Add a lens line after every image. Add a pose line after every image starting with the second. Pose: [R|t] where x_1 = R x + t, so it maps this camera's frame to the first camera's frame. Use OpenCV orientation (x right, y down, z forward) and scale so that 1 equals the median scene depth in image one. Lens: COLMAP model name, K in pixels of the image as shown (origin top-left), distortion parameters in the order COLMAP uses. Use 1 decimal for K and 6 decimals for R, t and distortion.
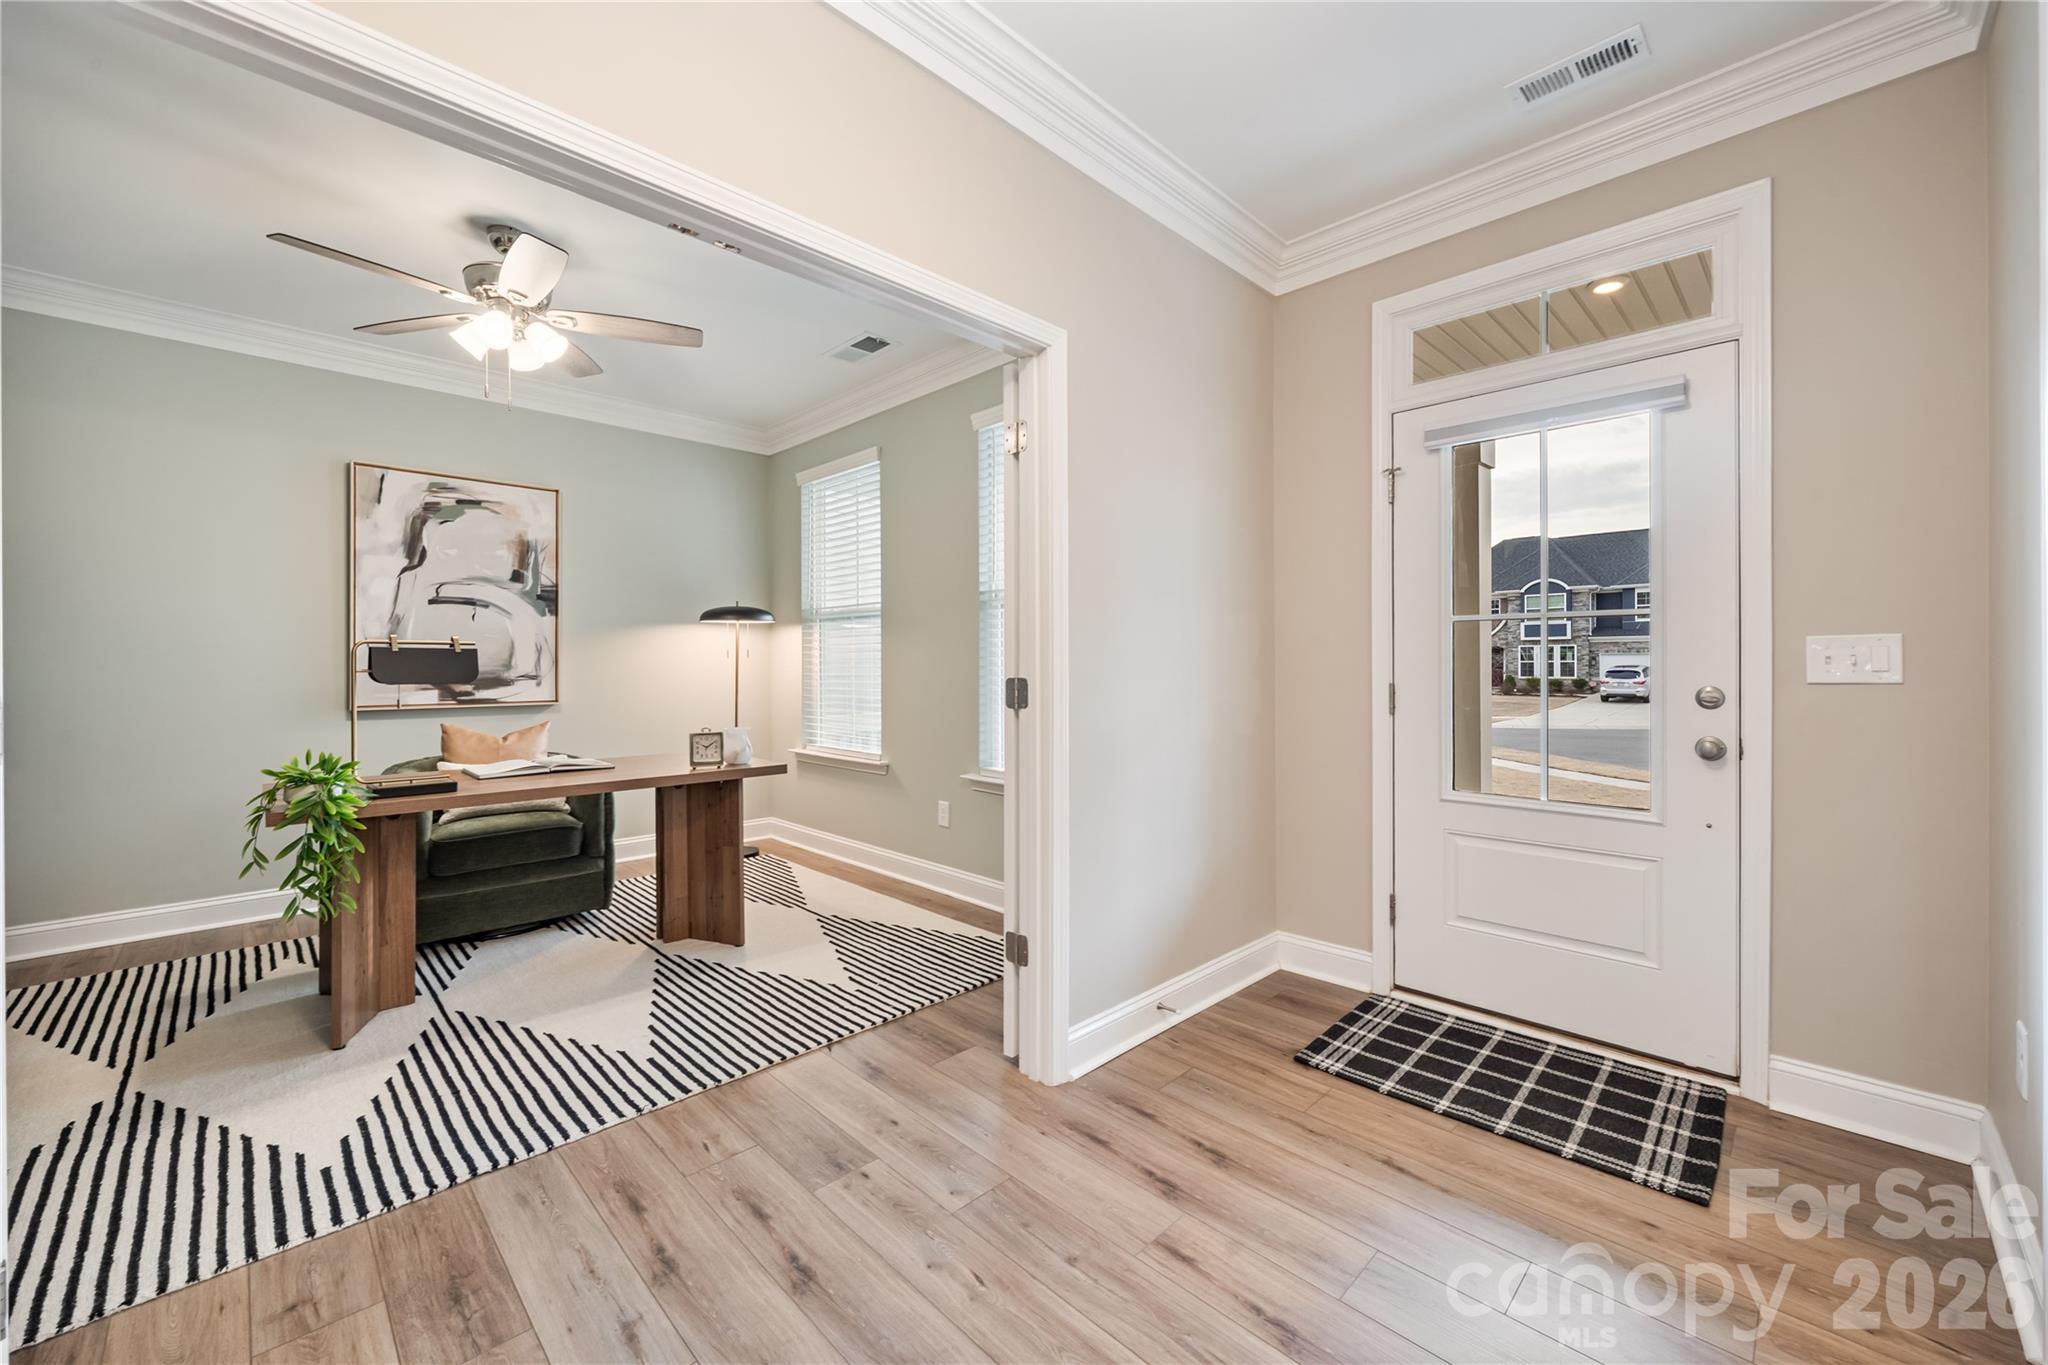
lens RADIAL K [[798.5, 0, 1010.1], [0, 798.5, 666.2], [0, 0, 1]] dist [-0.003034, -0.001009]
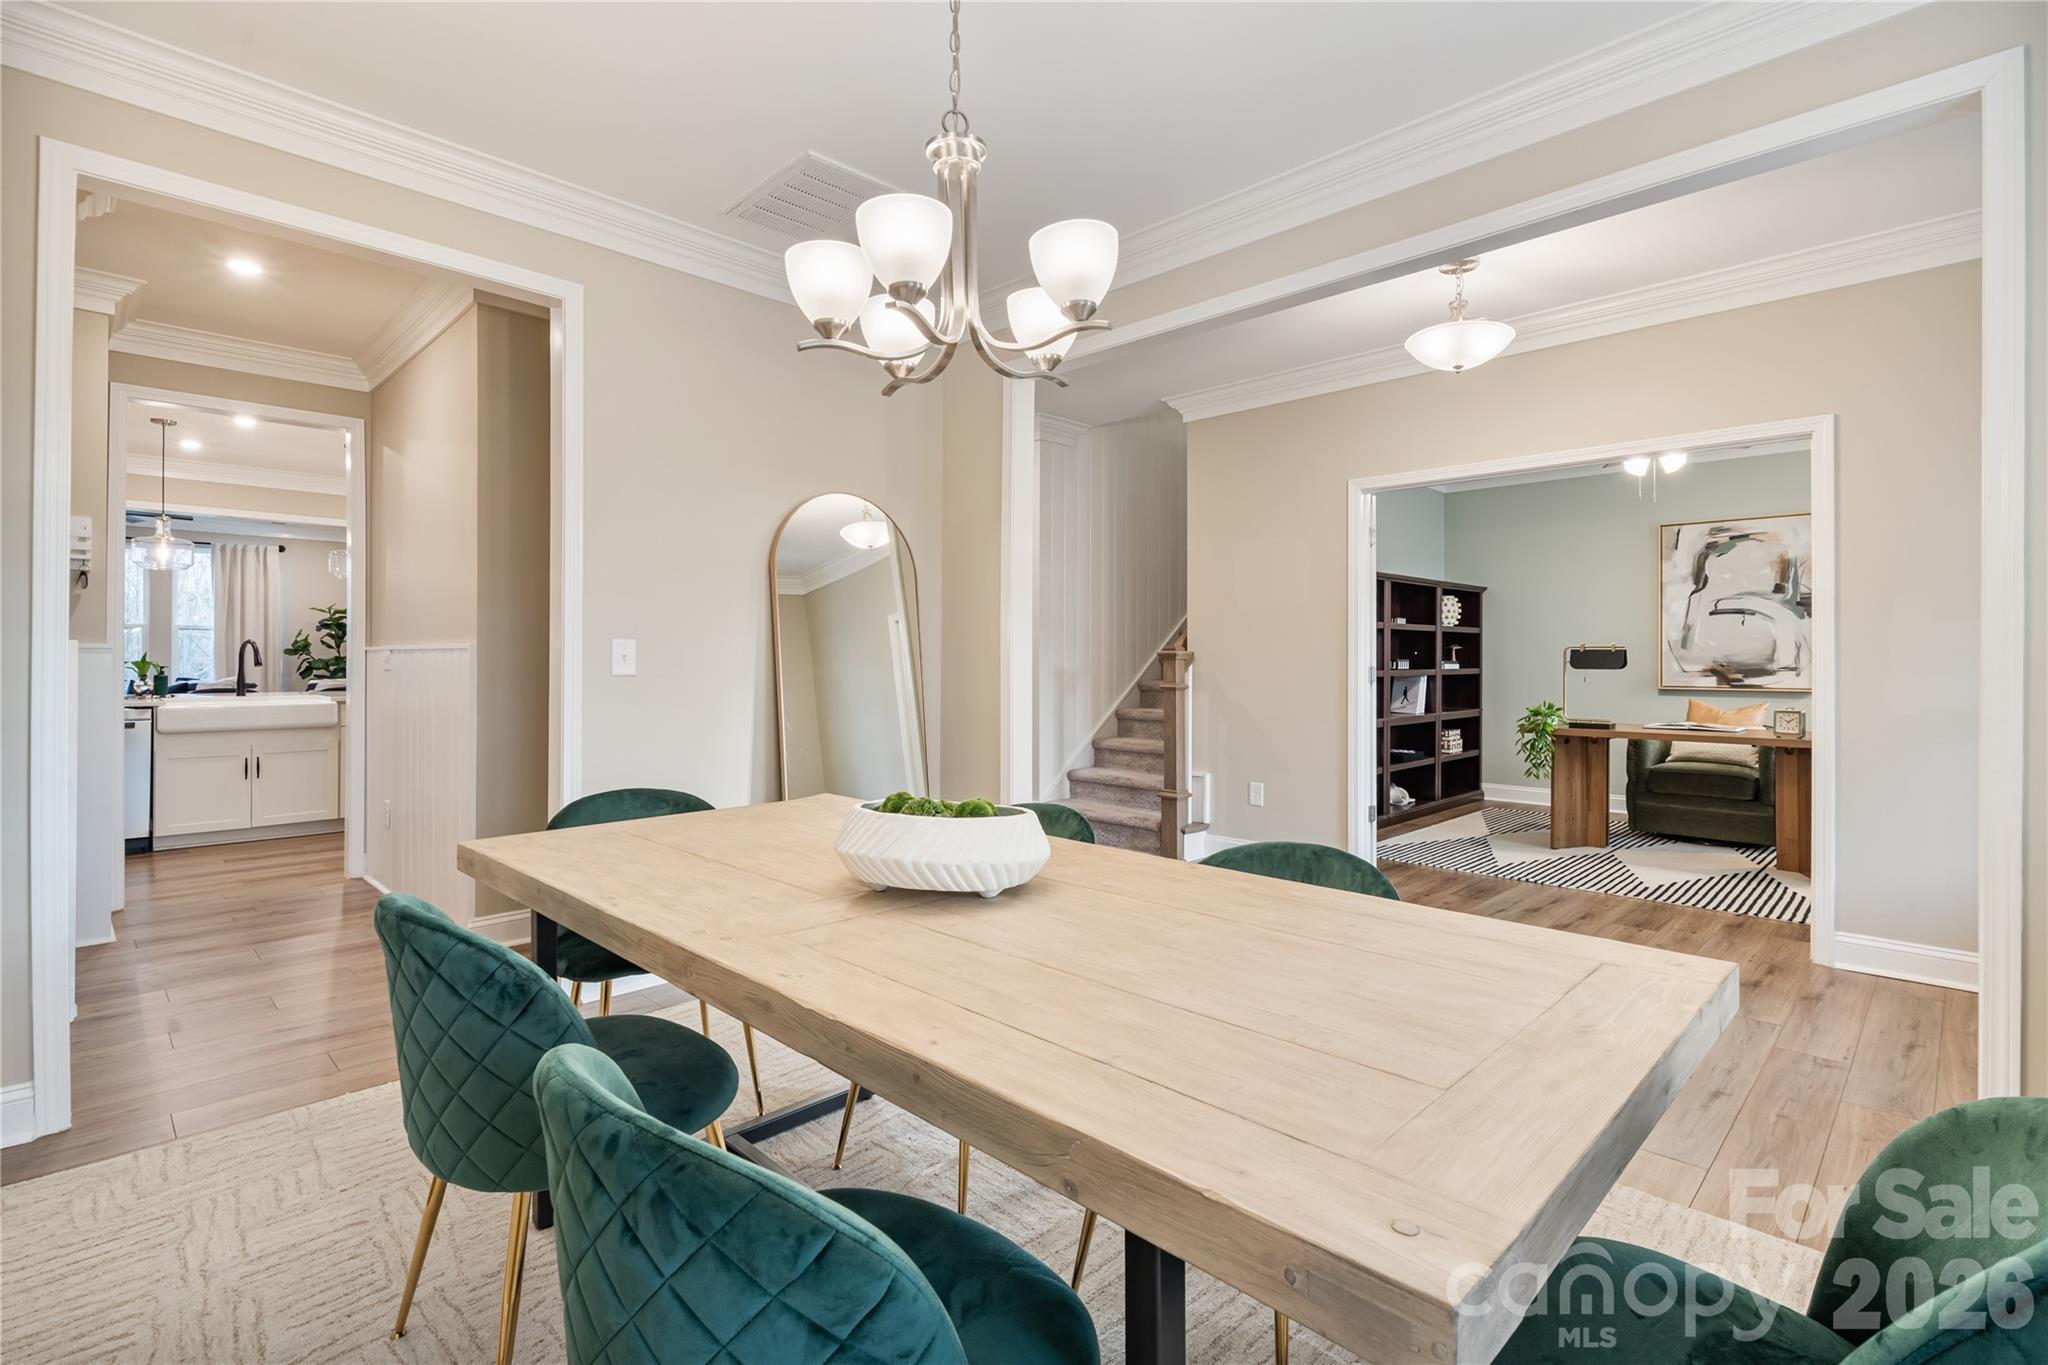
lens RADIAL K [[951.3, 0, 1027.3], [0, 951.3, 667.5], [0, 0, 1]] dist [-0.000289, -0.000020]
pose [[0.008165, 0.009670, -0.999920, 0.916263], [-0.003466, 0.999948, 0.009642, 0.001625], [0.999961, 0.003387, 0.008198, -0.207440]]
